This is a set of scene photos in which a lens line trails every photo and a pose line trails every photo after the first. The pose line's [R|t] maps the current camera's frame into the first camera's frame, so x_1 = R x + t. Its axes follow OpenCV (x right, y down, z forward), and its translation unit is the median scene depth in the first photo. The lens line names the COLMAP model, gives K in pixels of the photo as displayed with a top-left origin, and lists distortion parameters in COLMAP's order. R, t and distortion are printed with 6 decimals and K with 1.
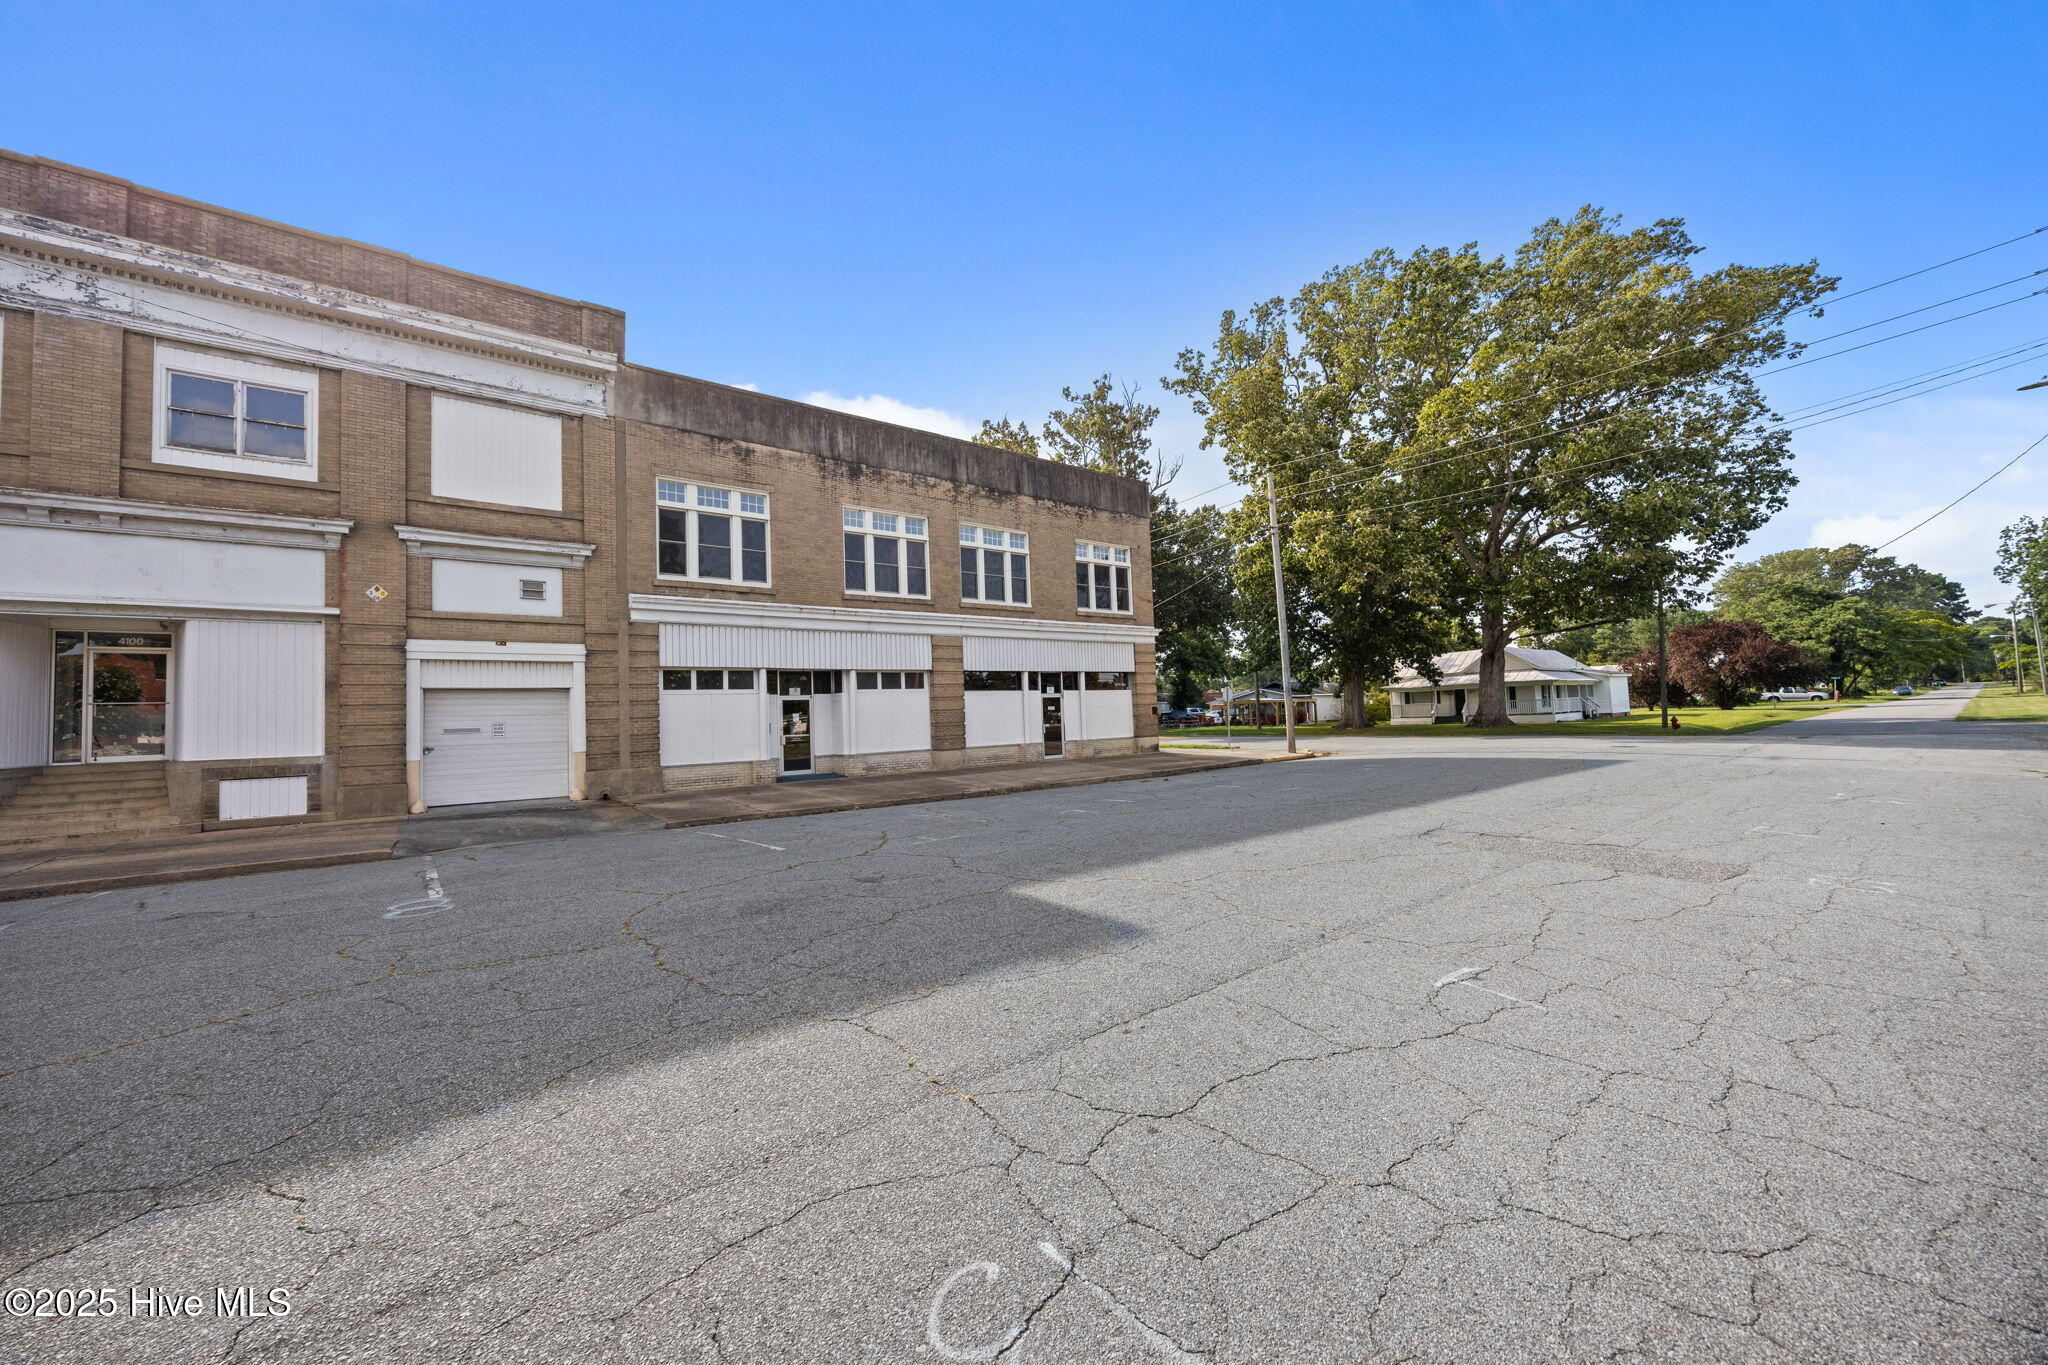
lens RADIAL K [[786.8, 0, 1028.9], [0, 786.8, 677.0], [0, 0, 1]] dist [-0.002300, -0.000217]
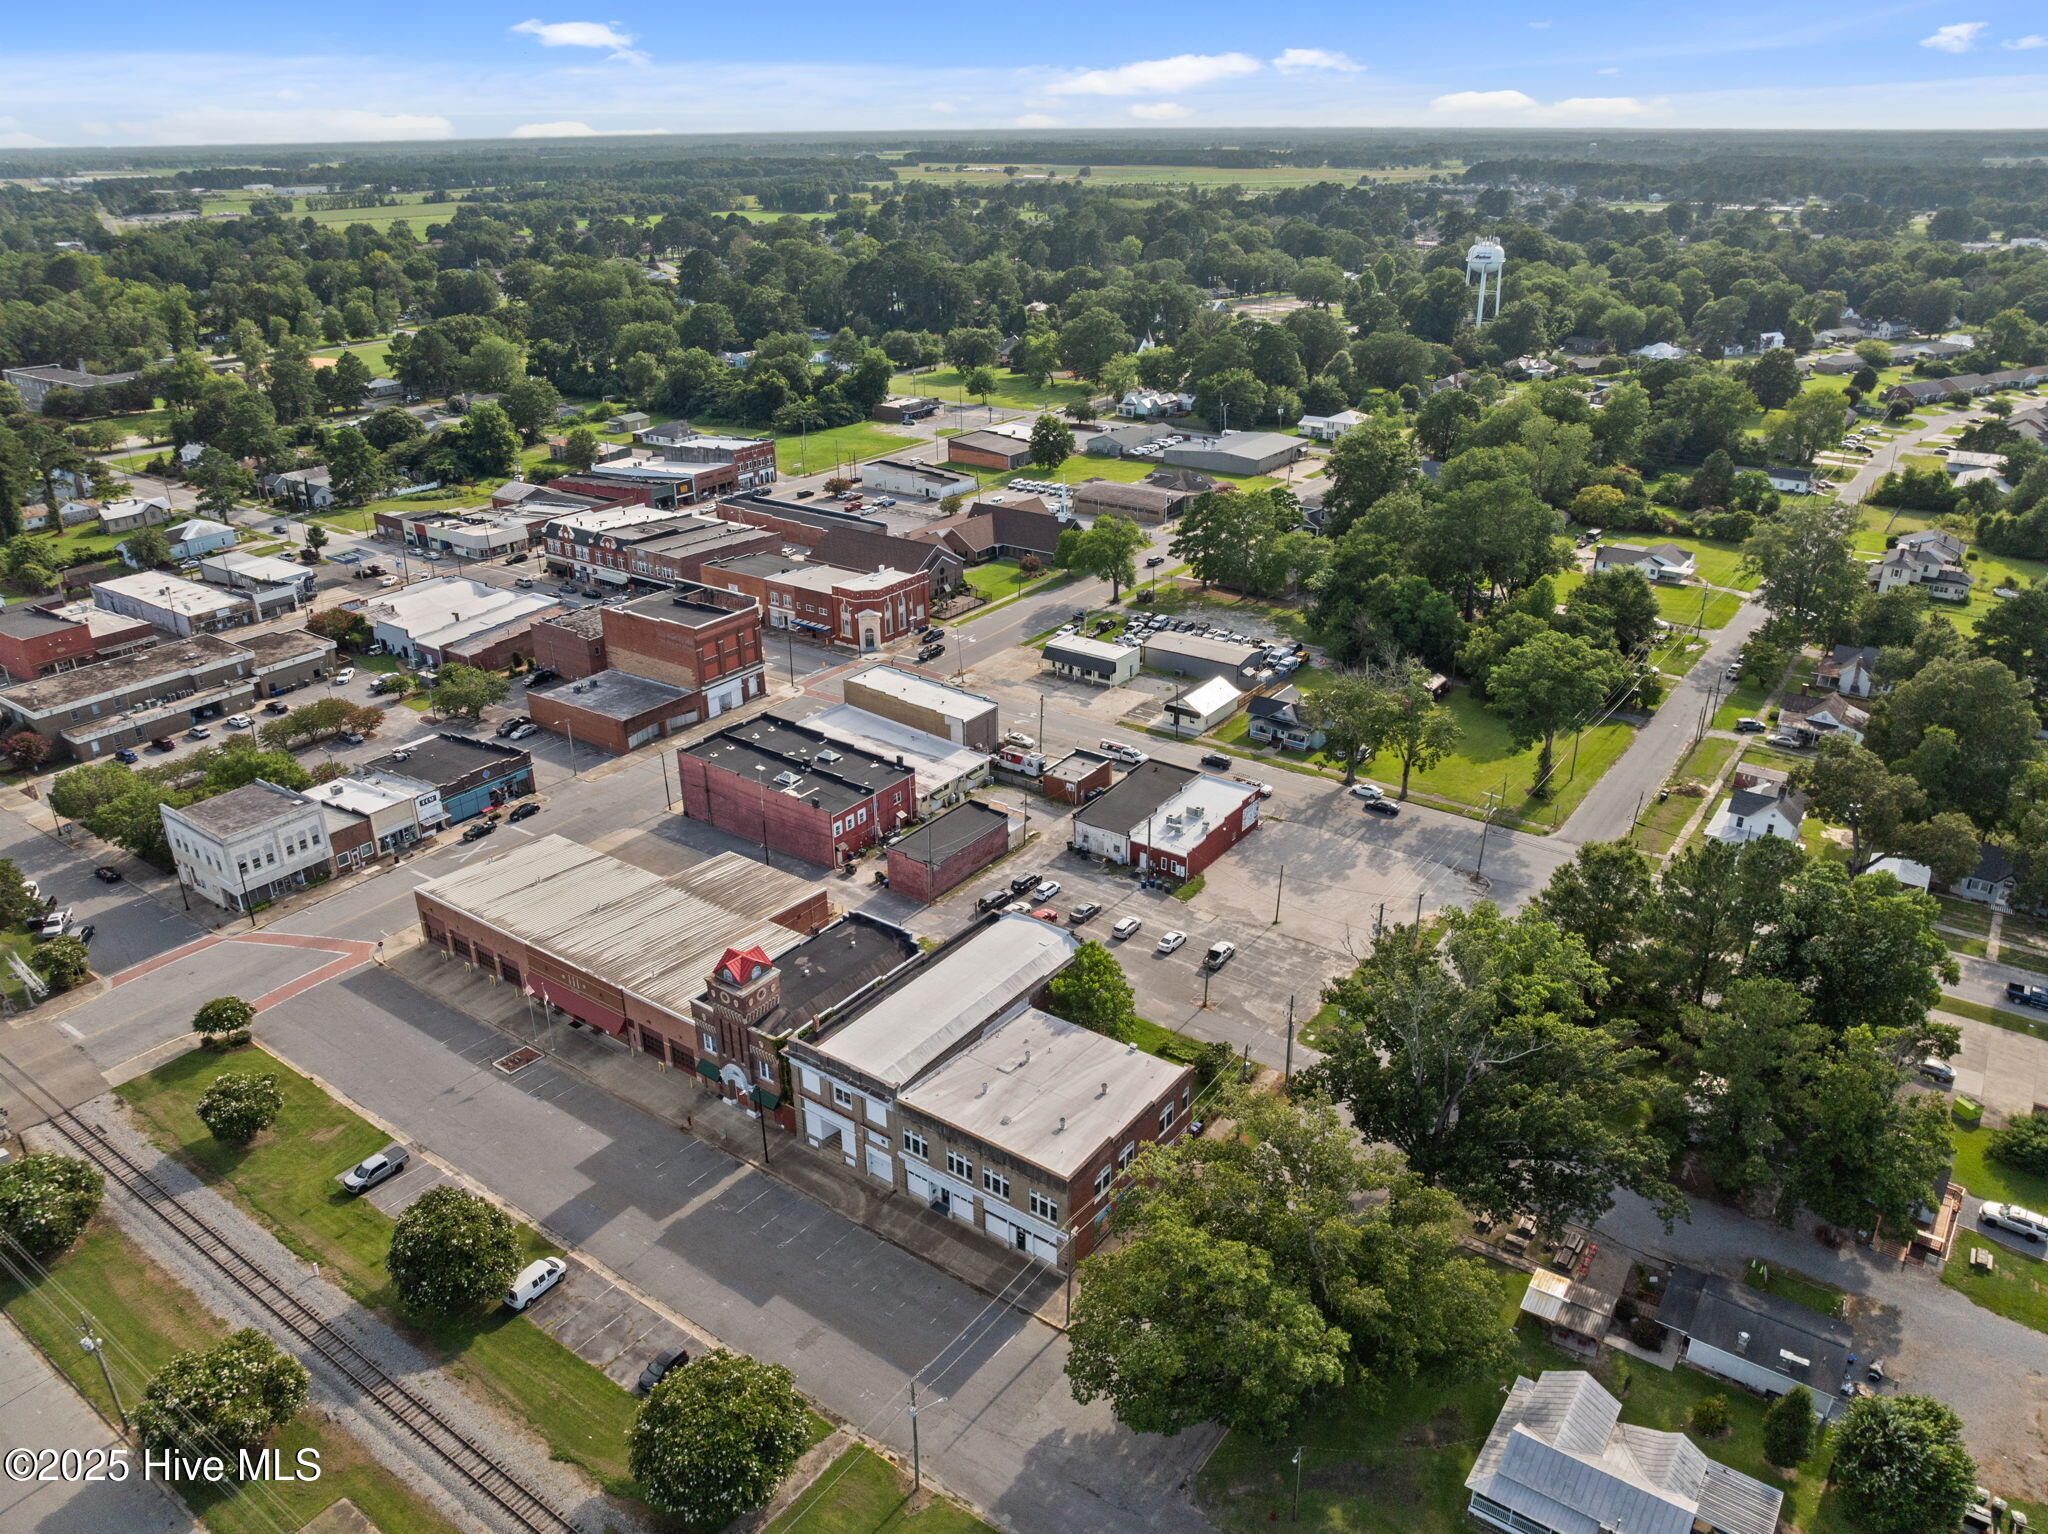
lens RADIAL K [[1441.2, 0, 1024.0], [0, 1441.2, 767.0], [0, 0, 1]] dist [-0.040744, 0.000232]
pose [[0.260705, 0.427003, -0.865853, 4.417266], [0.046762, 0.890230, 0.453105, -4.427186], [0.964285, -0.158616, 0.212119, 0.379320]]
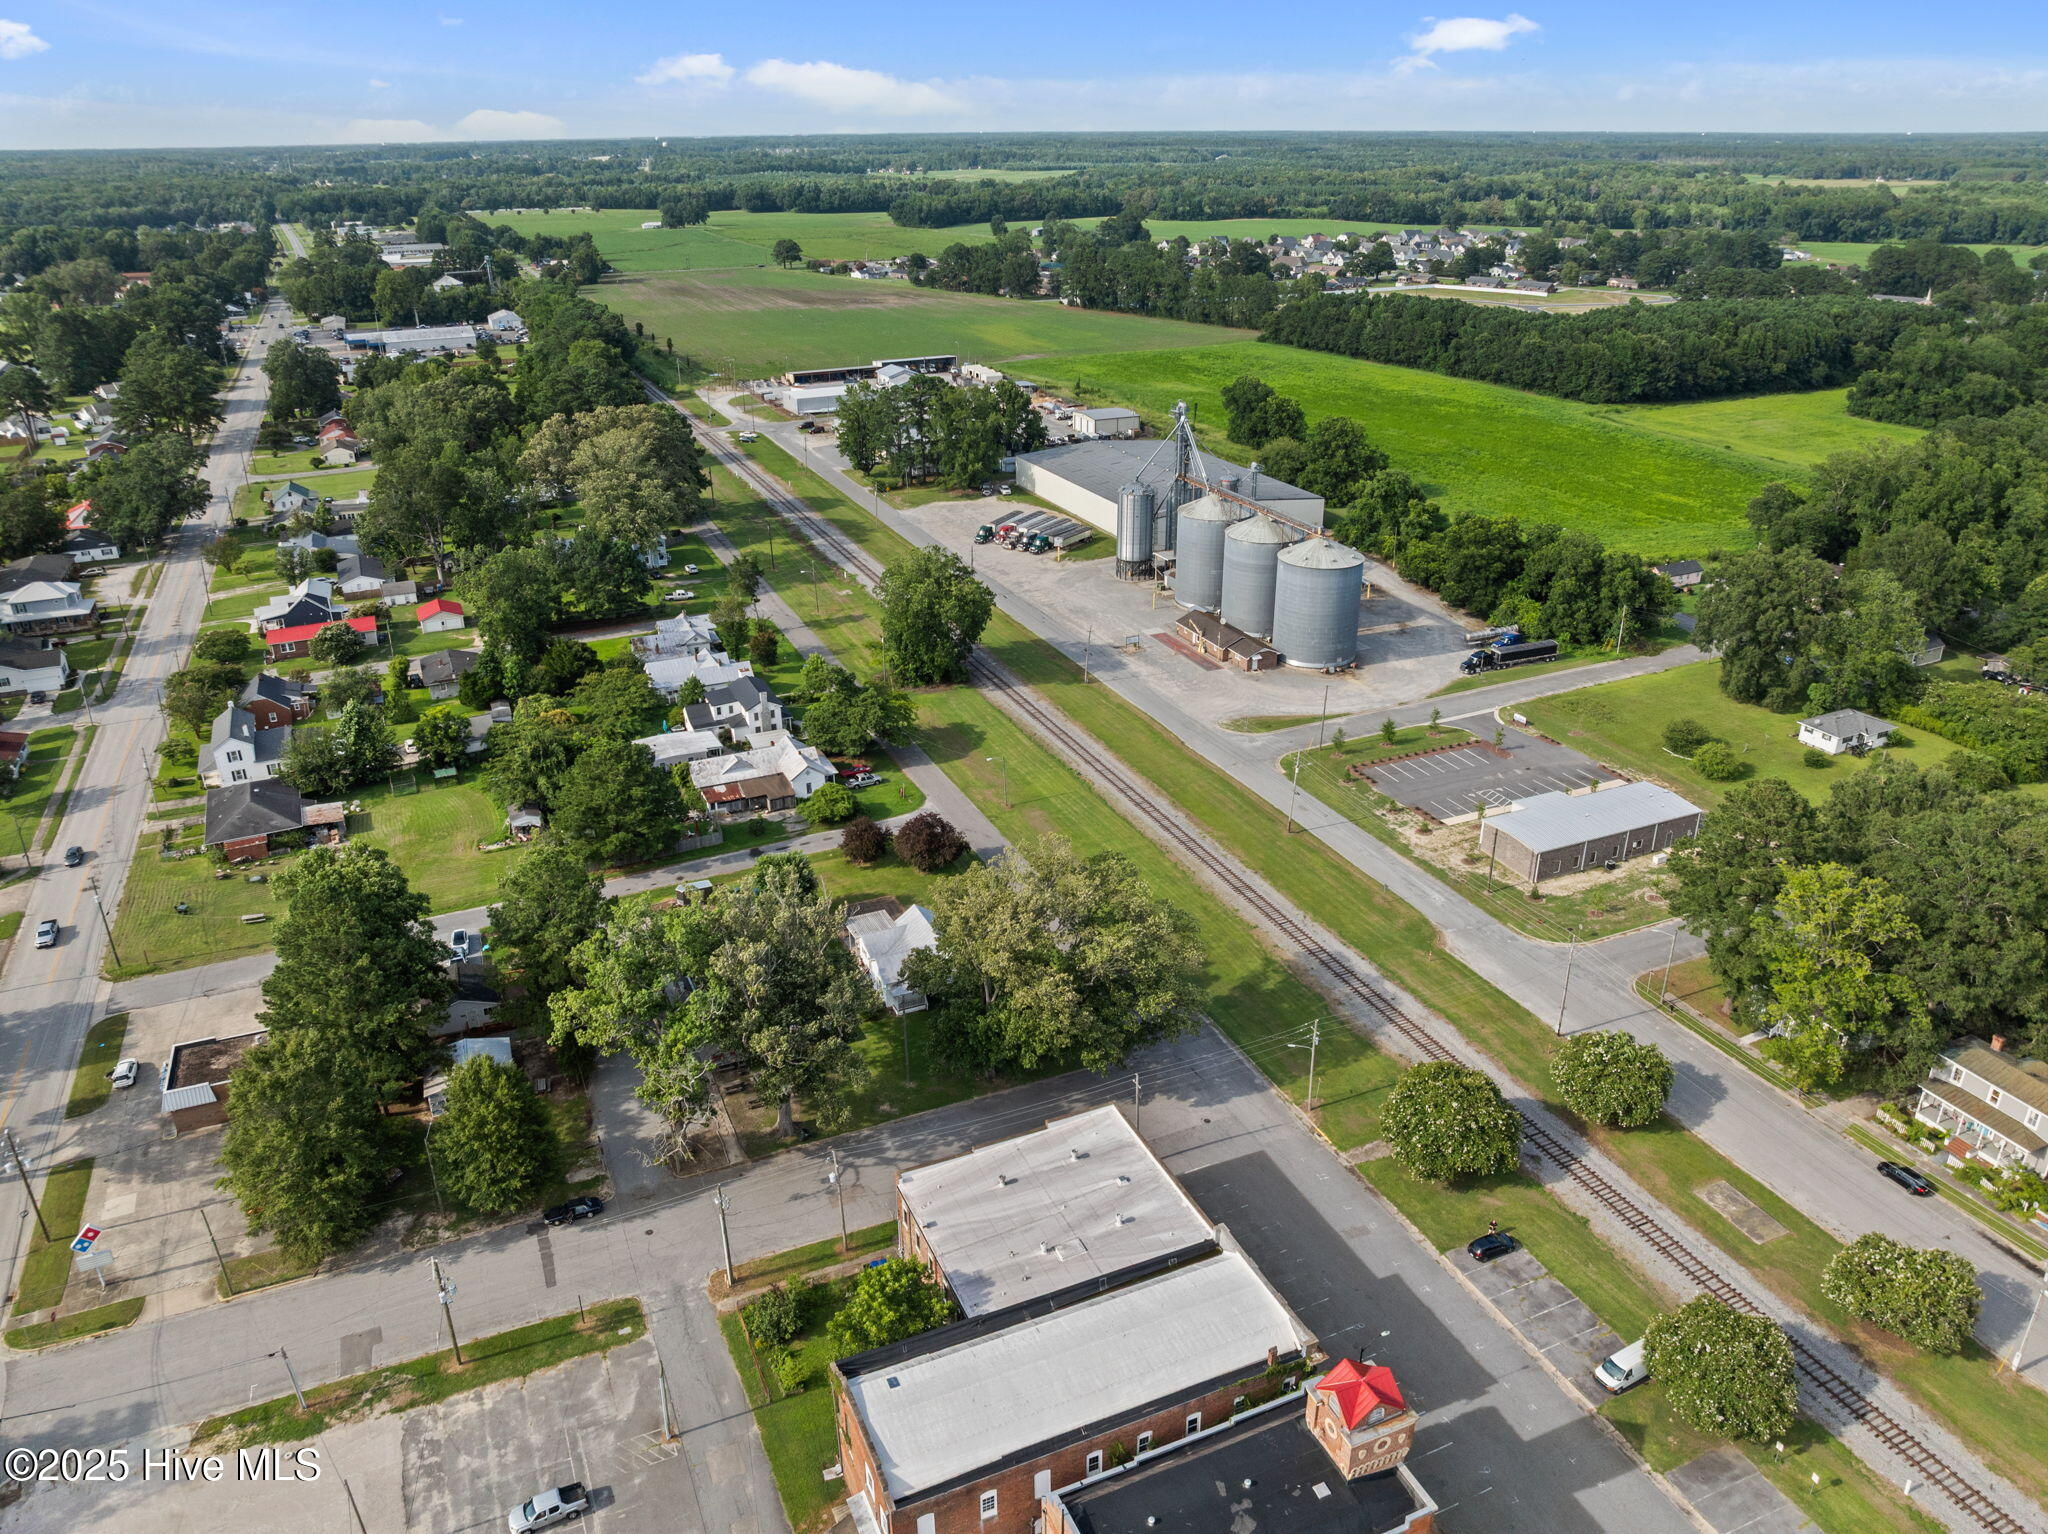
lens RADIAL K [[1441.2, 0, 1024.0], [0, 1441.2, 767.0], [0, 0, 1]] dist [-0.040744, 0.000232]
pose [[0.267338, -0.363397, 0.892454, -4.910094], [-0.046992, 0.920145, 0.388749, -4.102109], [-0.962456, -0.145866, 0.228913, 0.665377]]
